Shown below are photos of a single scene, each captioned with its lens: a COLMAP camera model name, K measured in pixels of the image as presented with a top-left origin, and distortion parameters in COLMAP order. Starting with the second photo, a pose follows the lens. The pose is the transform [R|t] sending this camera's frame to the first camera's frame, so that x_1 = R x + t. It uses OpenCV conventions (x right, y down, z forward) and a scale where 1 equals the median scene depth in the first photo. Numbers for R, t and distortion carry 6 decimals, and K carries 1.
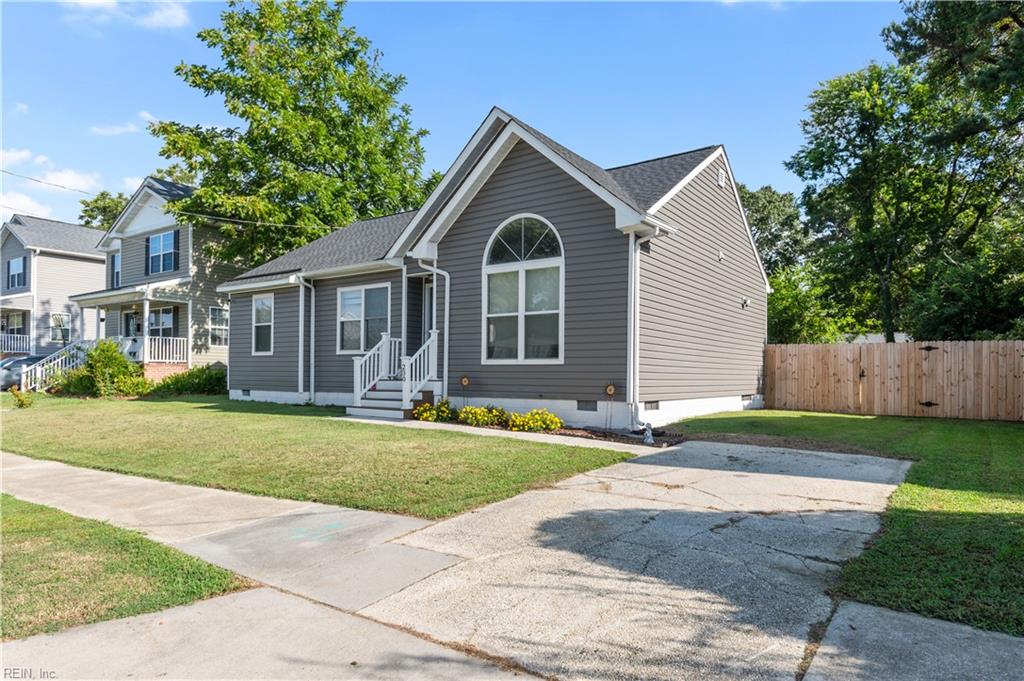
lens RADIAL K [[605.3, 0, 541.1], [0, 605.3, 369.8], [0, 0, 1]] dist [-0.001112, -0.000224]
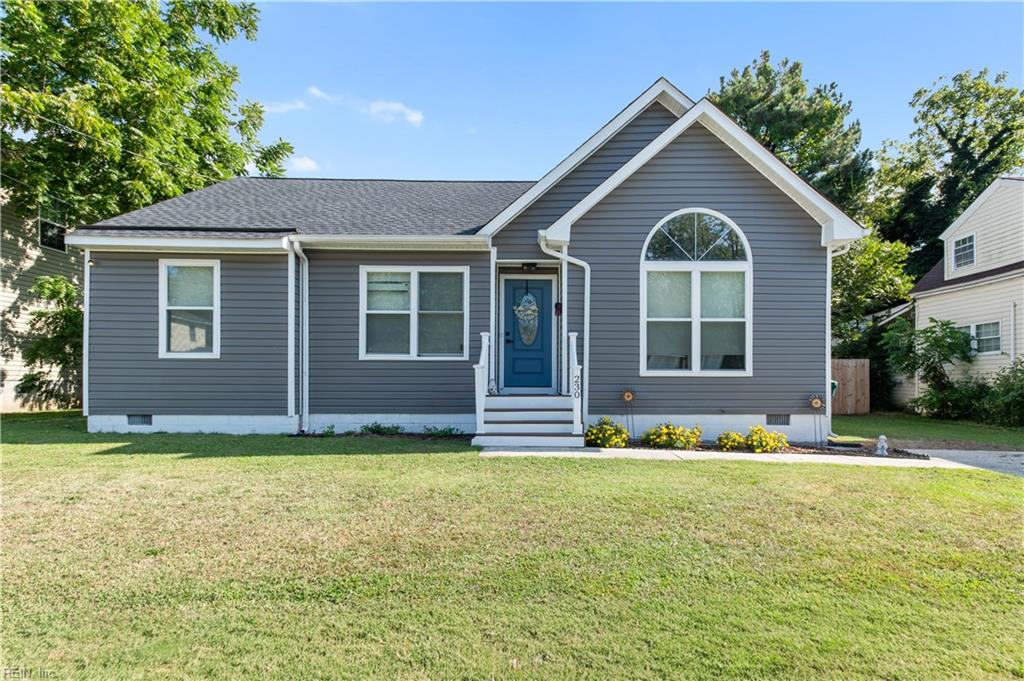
lens RADIAL K [[488.6, 0, 511.4], [0, 488.6, 378.9], [0, 0, 1]] dist [0.026006, -0.000126]
pose [[0.819886, 0.000126, 0.572526, -0.613843], [-0.002002, 0.999994, 0.002646, -0.005748], [-0.572523, -0.003316, 0.819882, 0.511126]]
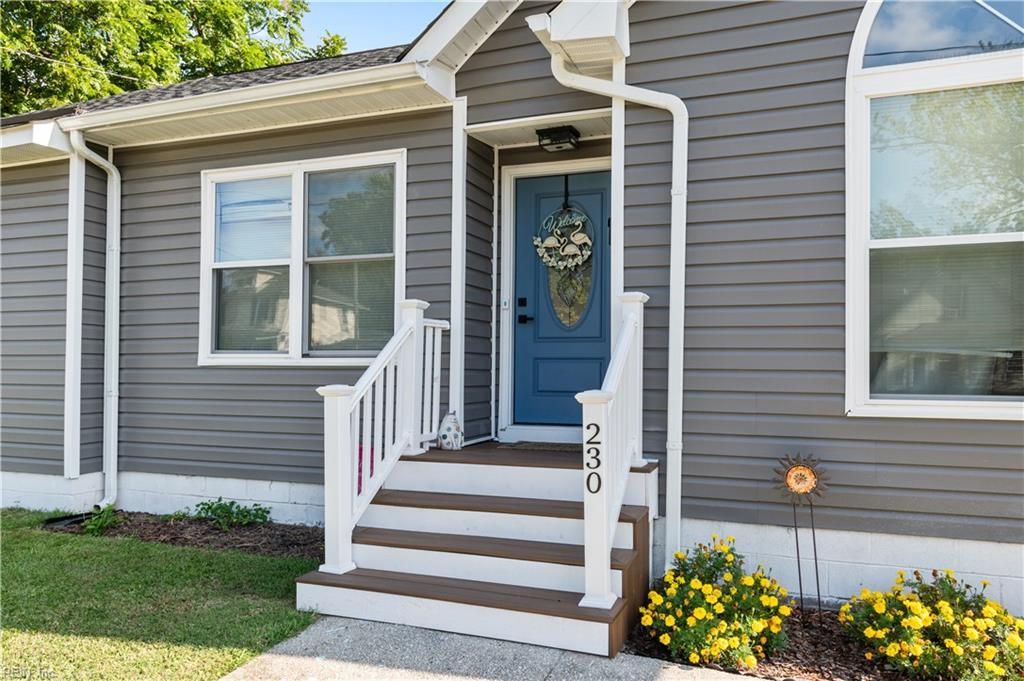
lens RADIAL K [[640.3, 0, 509.6], [0, 640.3, 366.0], [0, 0, 1]] dist [0.024059, 0.000040]
pose [[0.962768, 0.003426, 0.270306, -0.317361], [-0.003220, 0.999994, -0.001204, -0.029383], [-0.270309, 0.000289, 0.962774, 0.714503]]
